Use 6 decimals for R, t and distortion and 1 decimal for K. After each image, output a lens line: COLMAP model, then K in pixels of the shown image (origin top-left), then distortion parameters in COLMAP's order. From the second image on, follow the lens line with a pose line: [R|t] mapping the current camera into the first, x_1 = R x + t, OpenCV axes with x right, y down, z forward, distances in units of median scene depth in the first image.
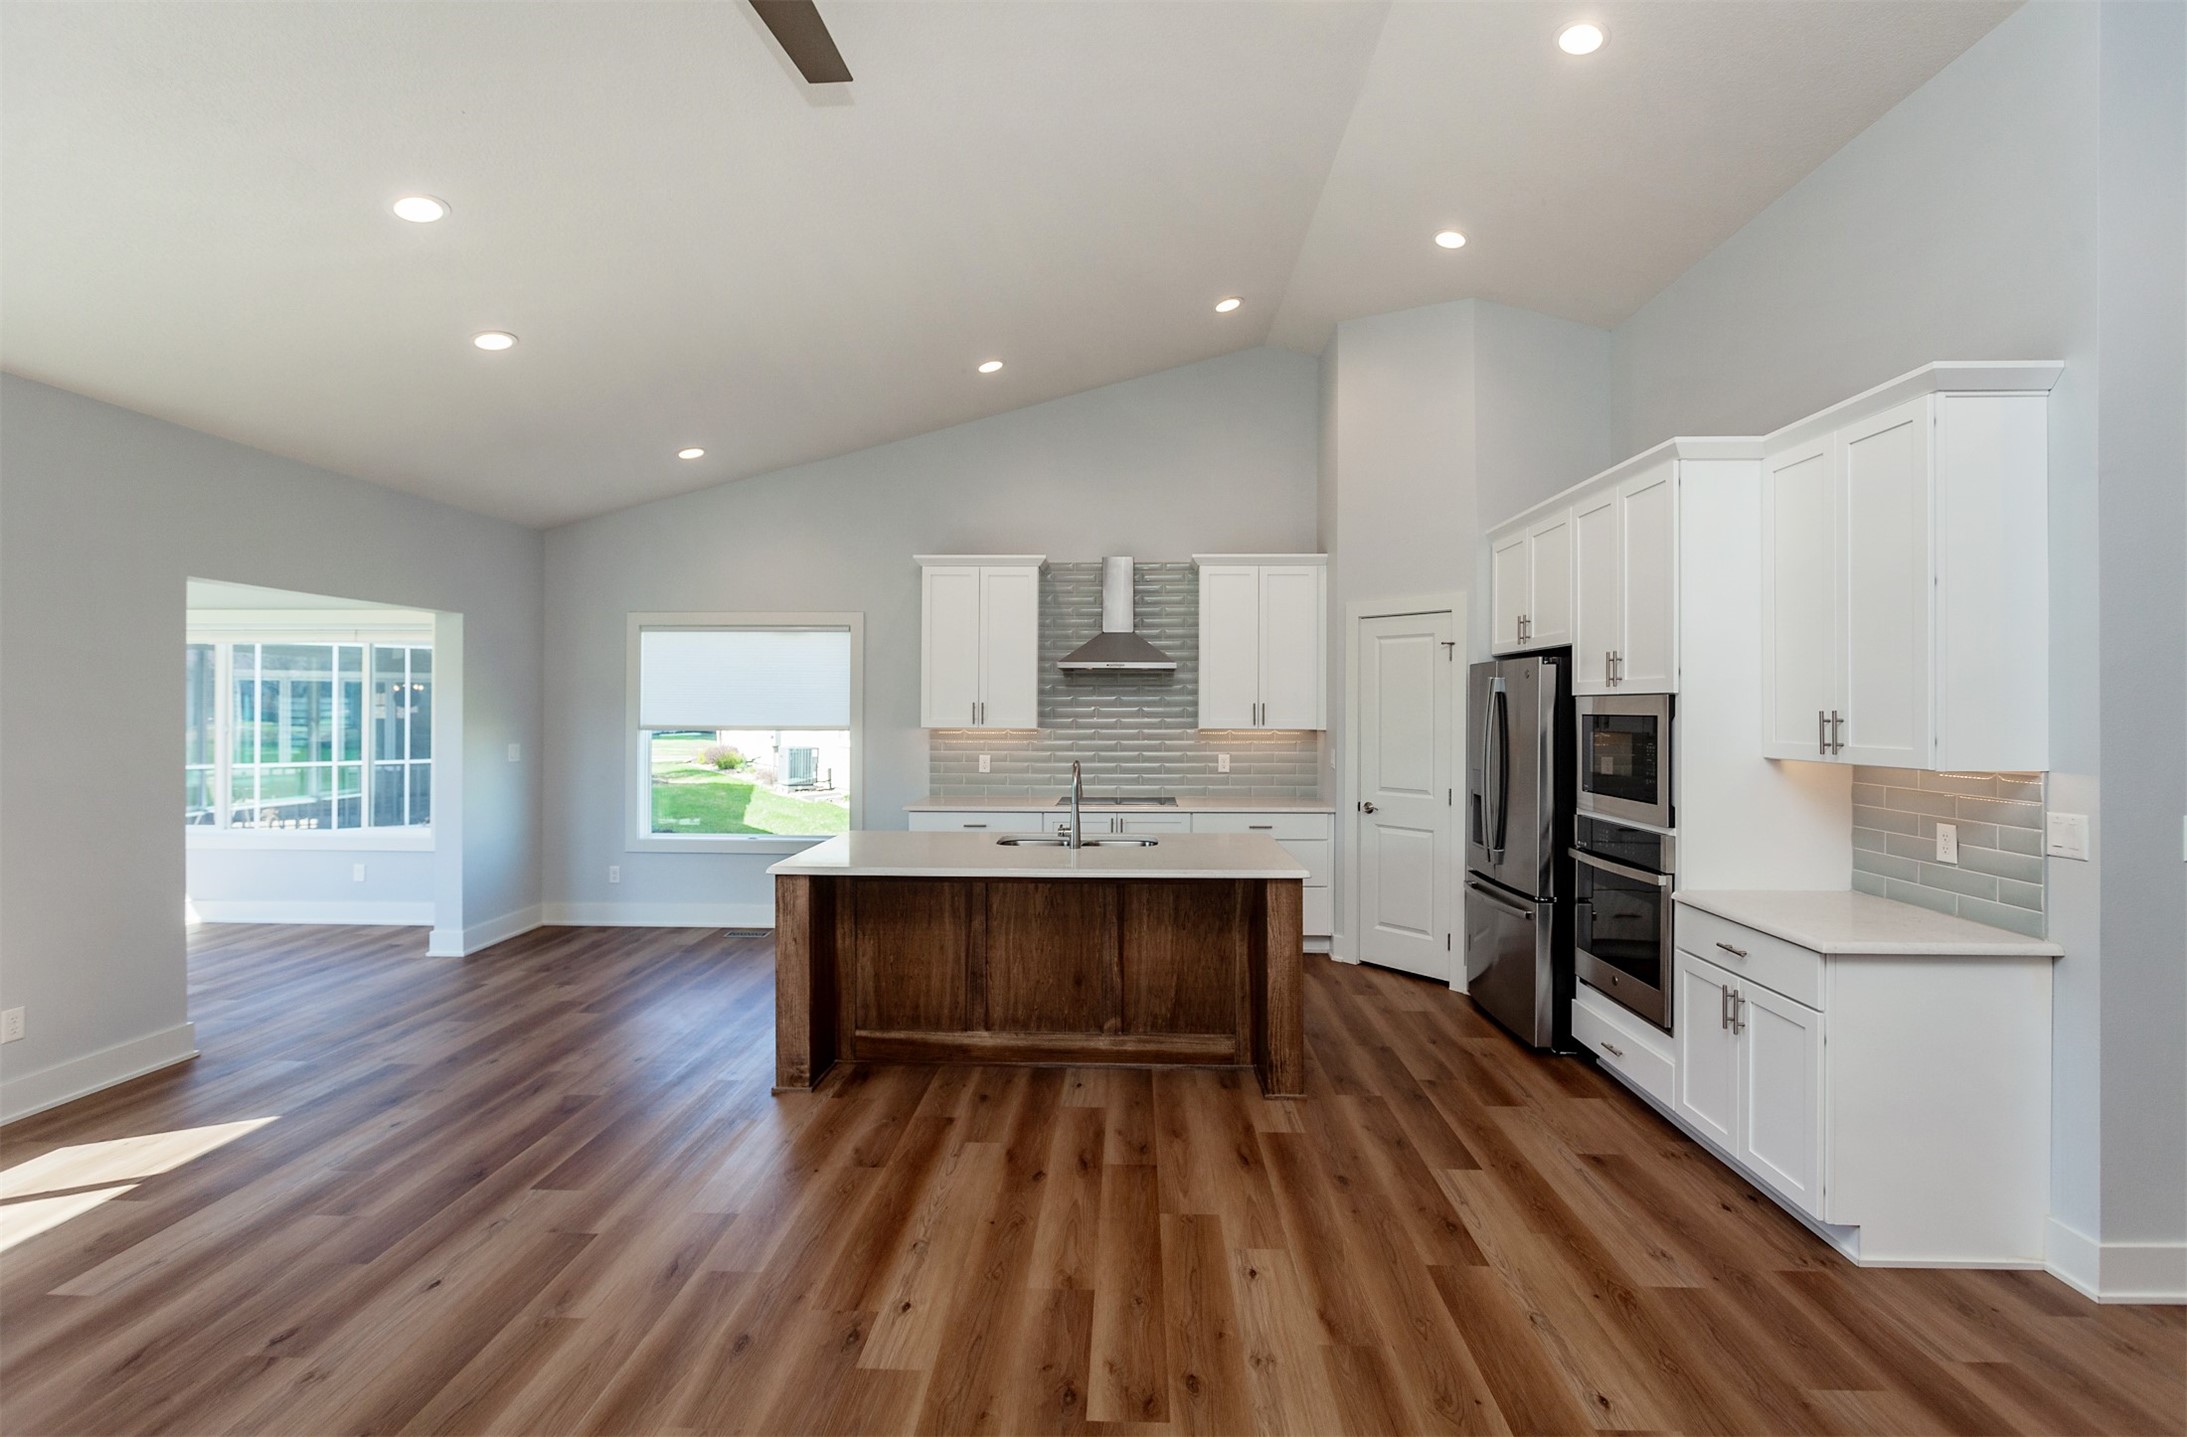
lens RADIAL K [[1005.2, 0, 1095.9], [0, 1005.2, 705.7], [0, 0, 1]] dist [-0.005486, -0.000028]
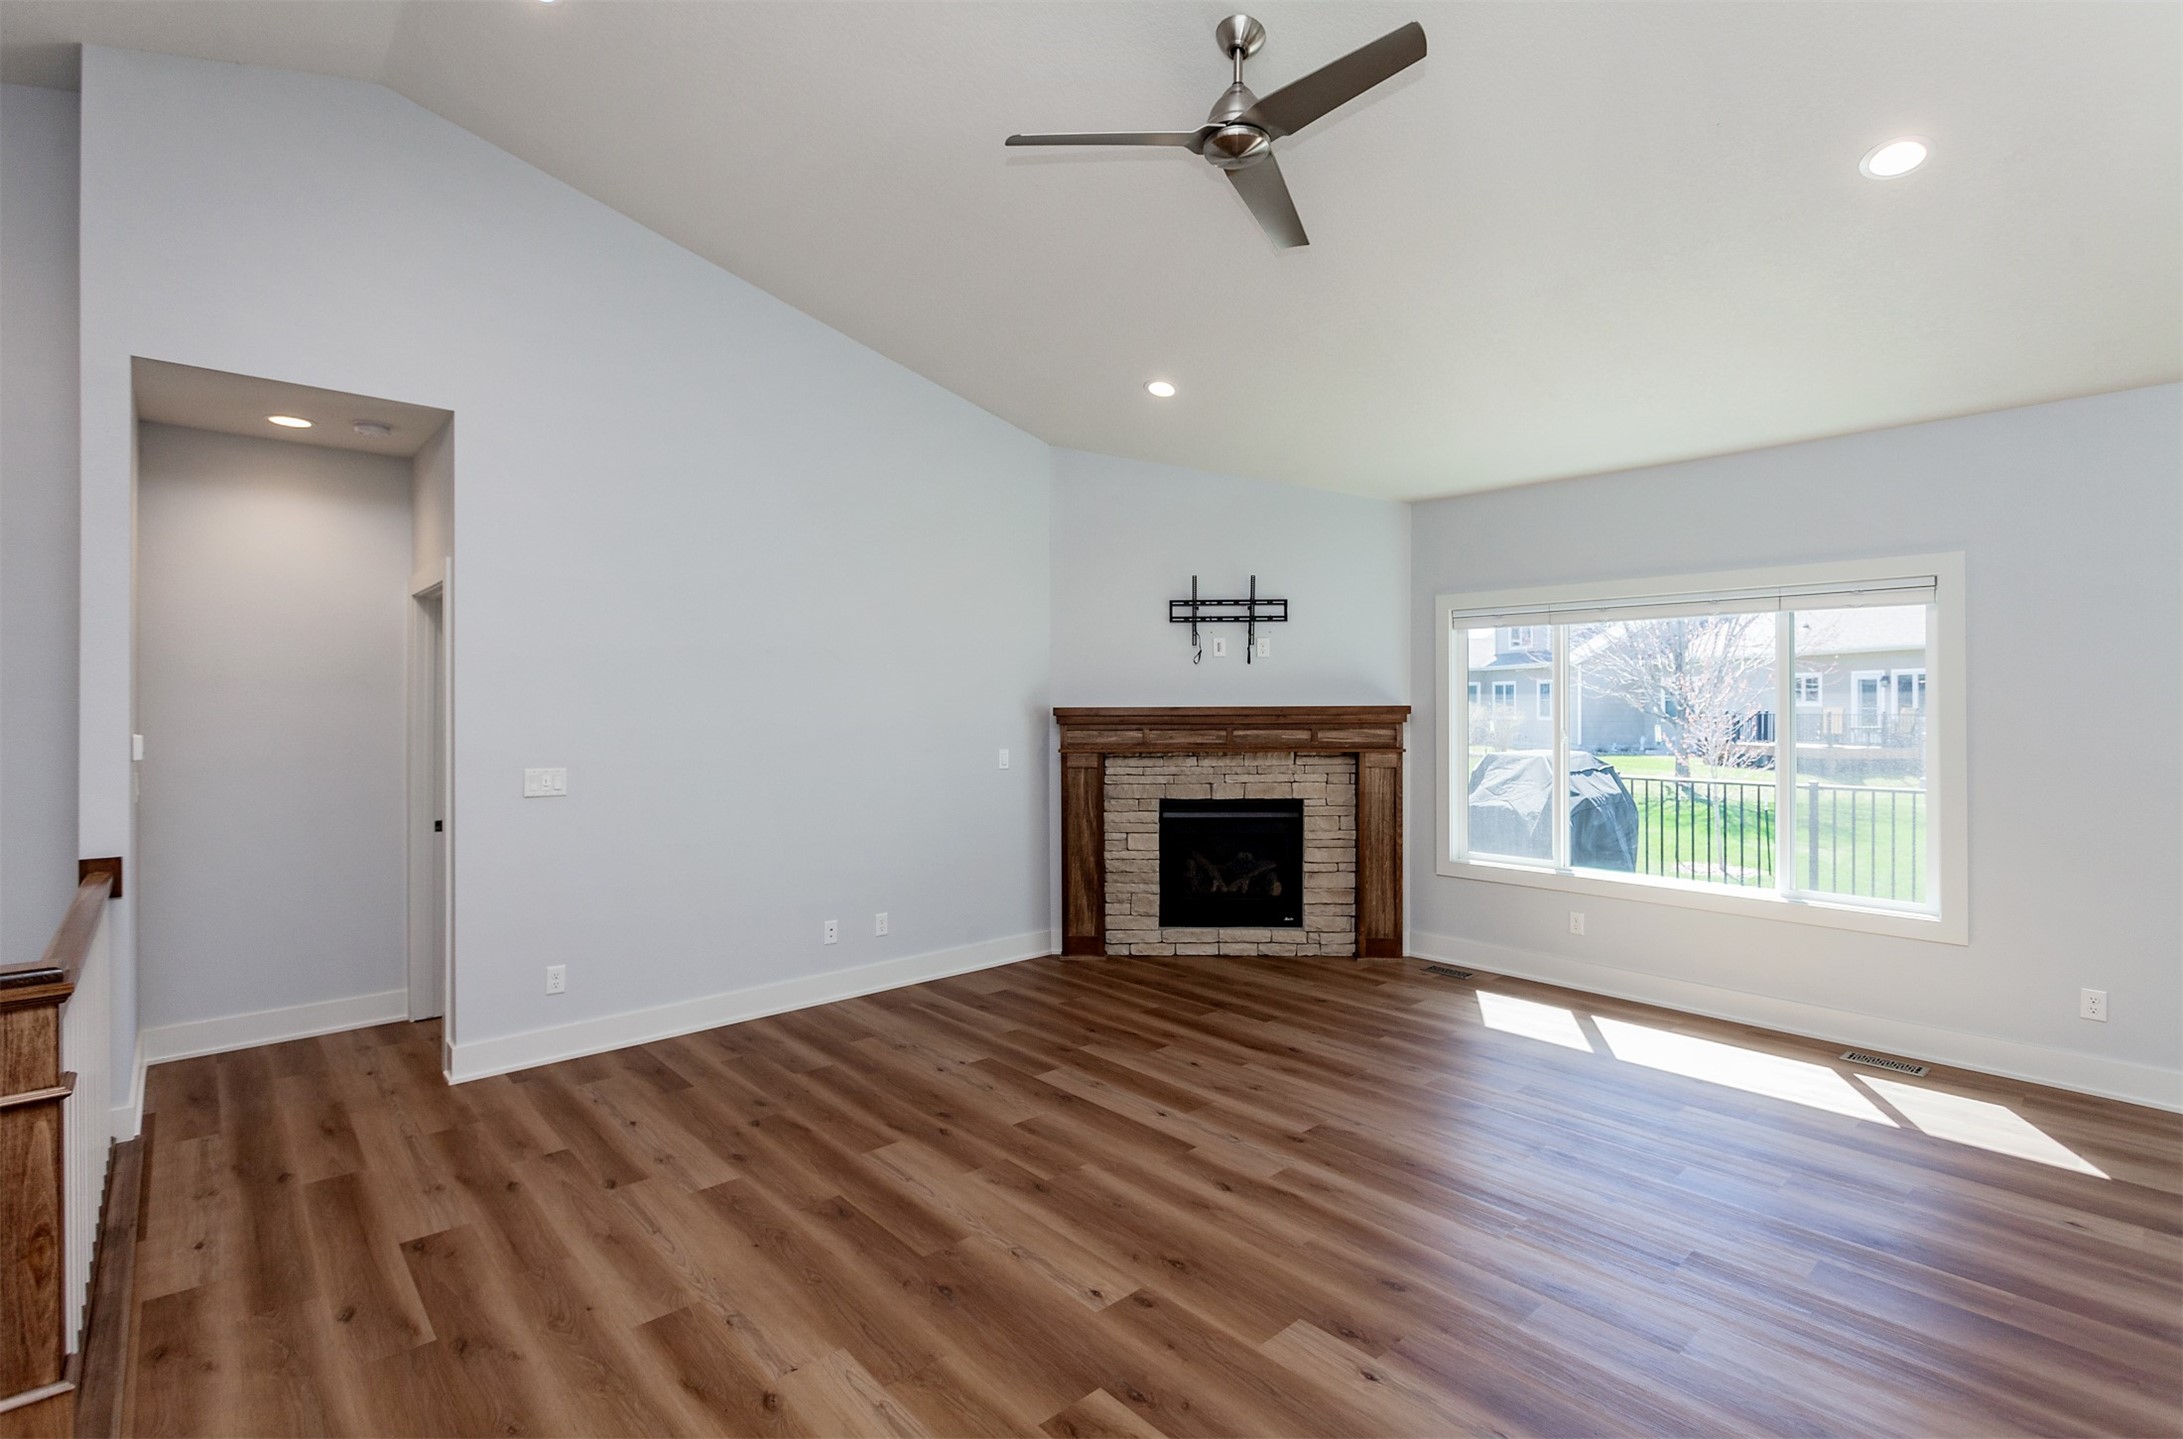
lens RADIAL K [[1019.9, 0, 1094.3], [0, 1019.9, 706.1], [0, 0, 1]] dist [-0.013149, 0.000059]
pose [[-0.717553, -0.000653, -0.696503, 0.364904], [0.000040, 1.000000, -0.000978, 0.002361], [0.696503, -0.000729, -0.717553, 0.876209]]
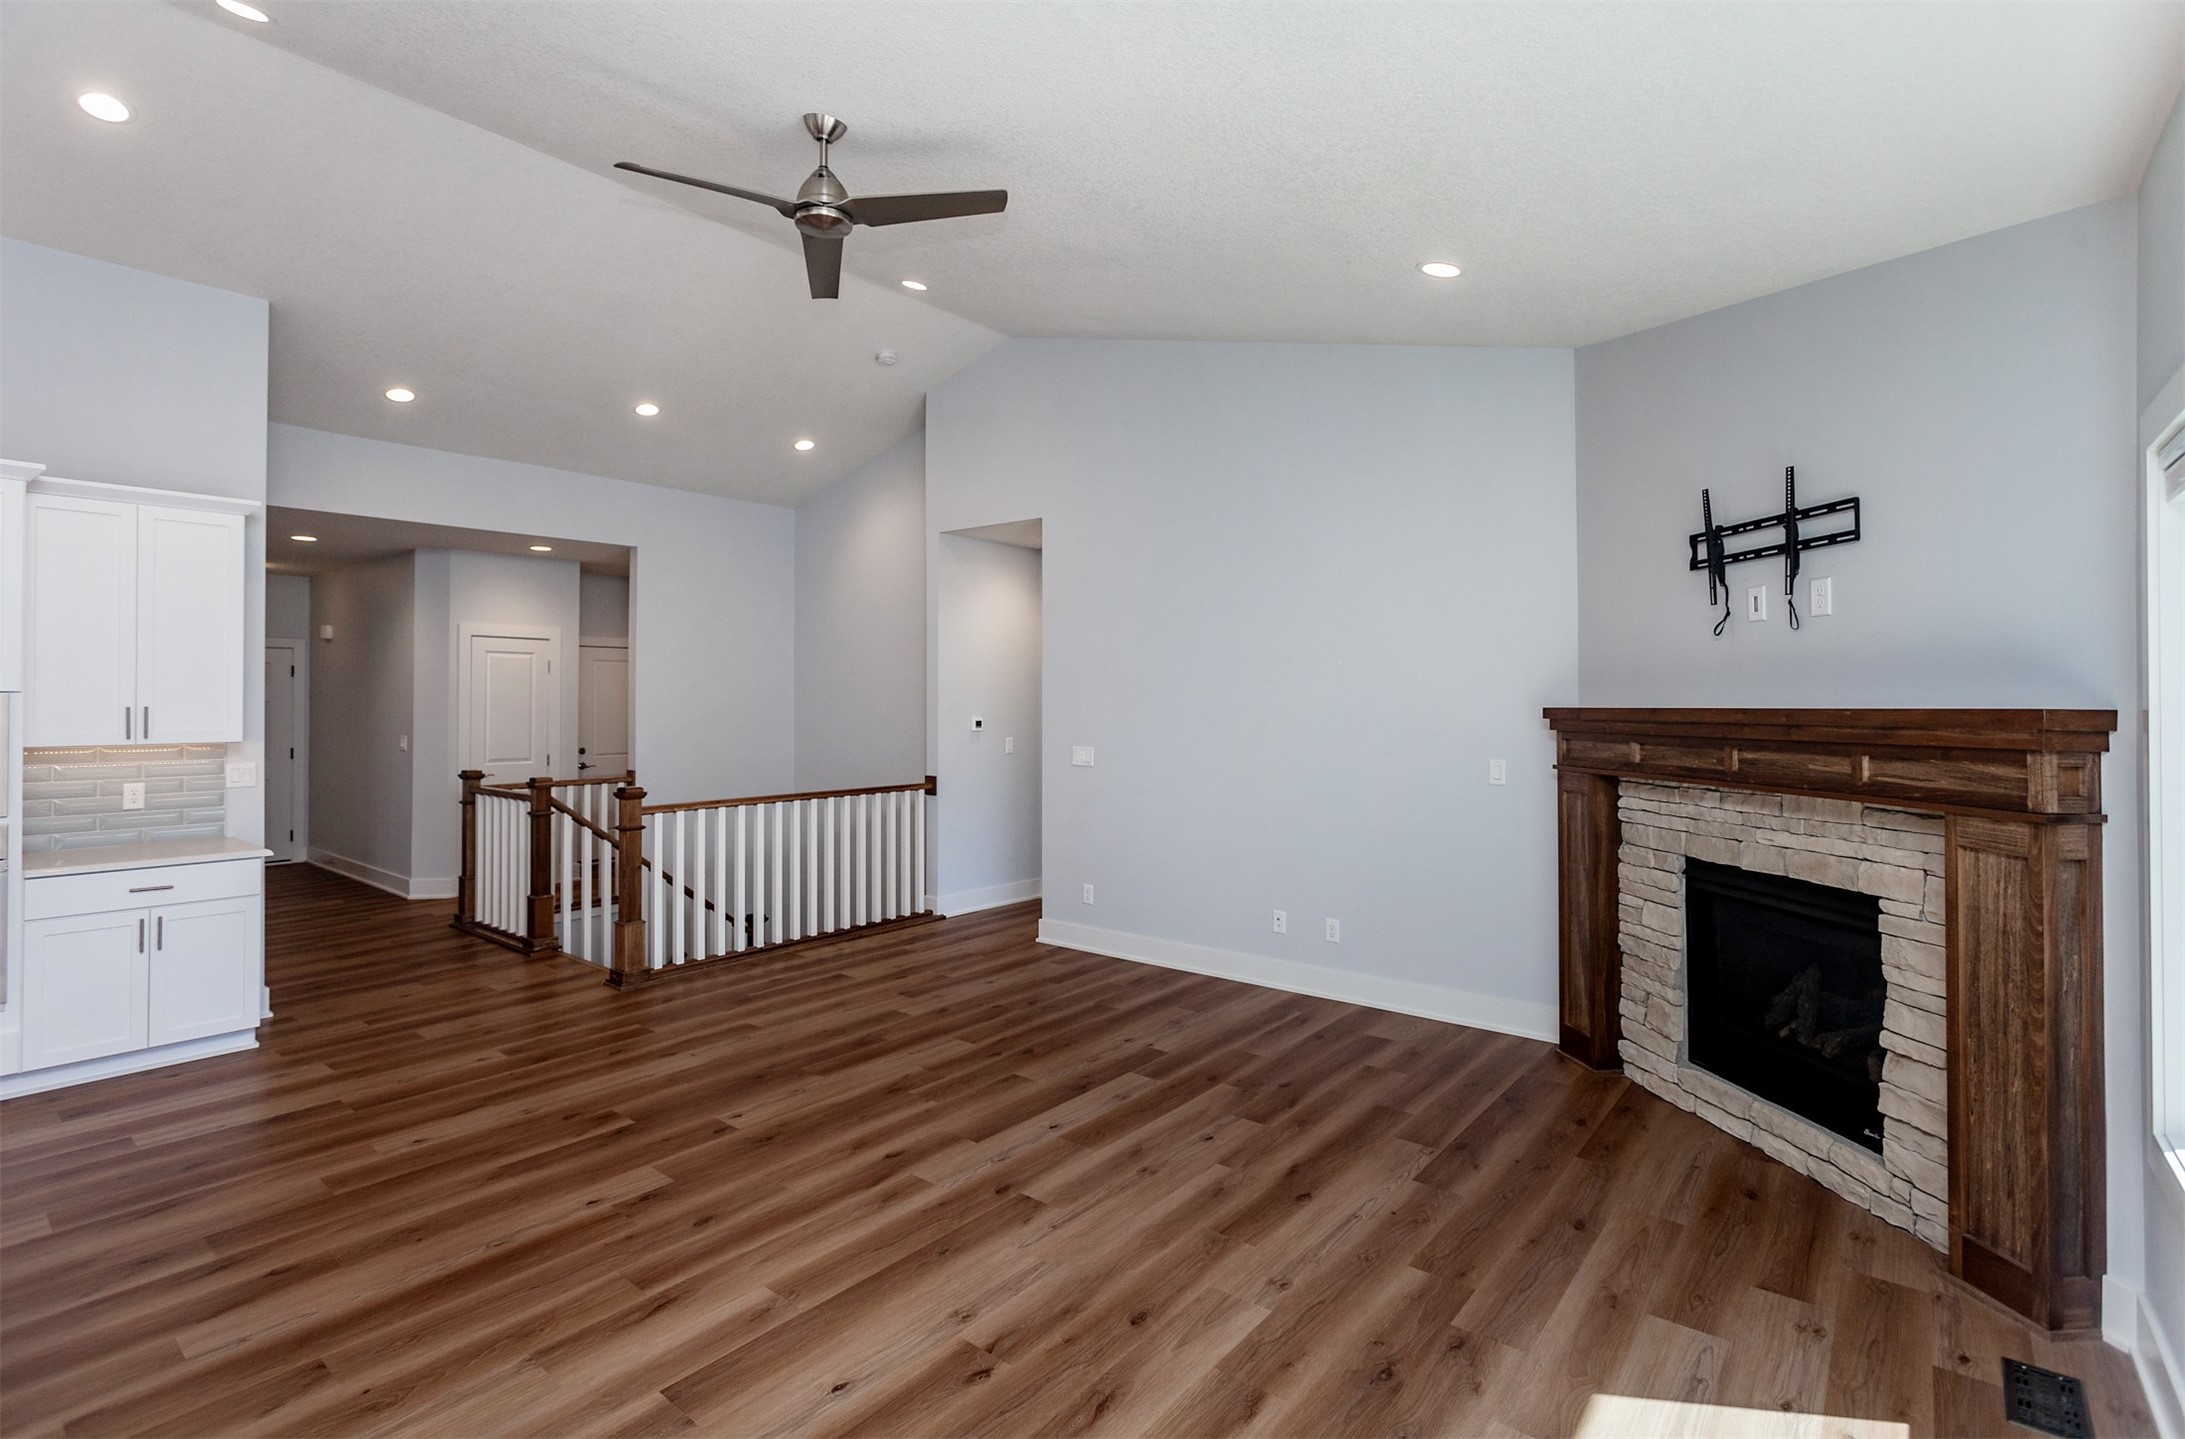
lens RADIAL K [[1024.0, 0, 1043.1], [0, 1024.0, 694.9], [0, 0, 1]] dist [-0.002113, -0.000302]
pose [[-0.780174, 0.003564, 0.625552, -0.822763], [-0.001074, 0.999975, -0.007036, -0.002475], [-0.625562, -0.006162, -0.780150, 0.964483]]
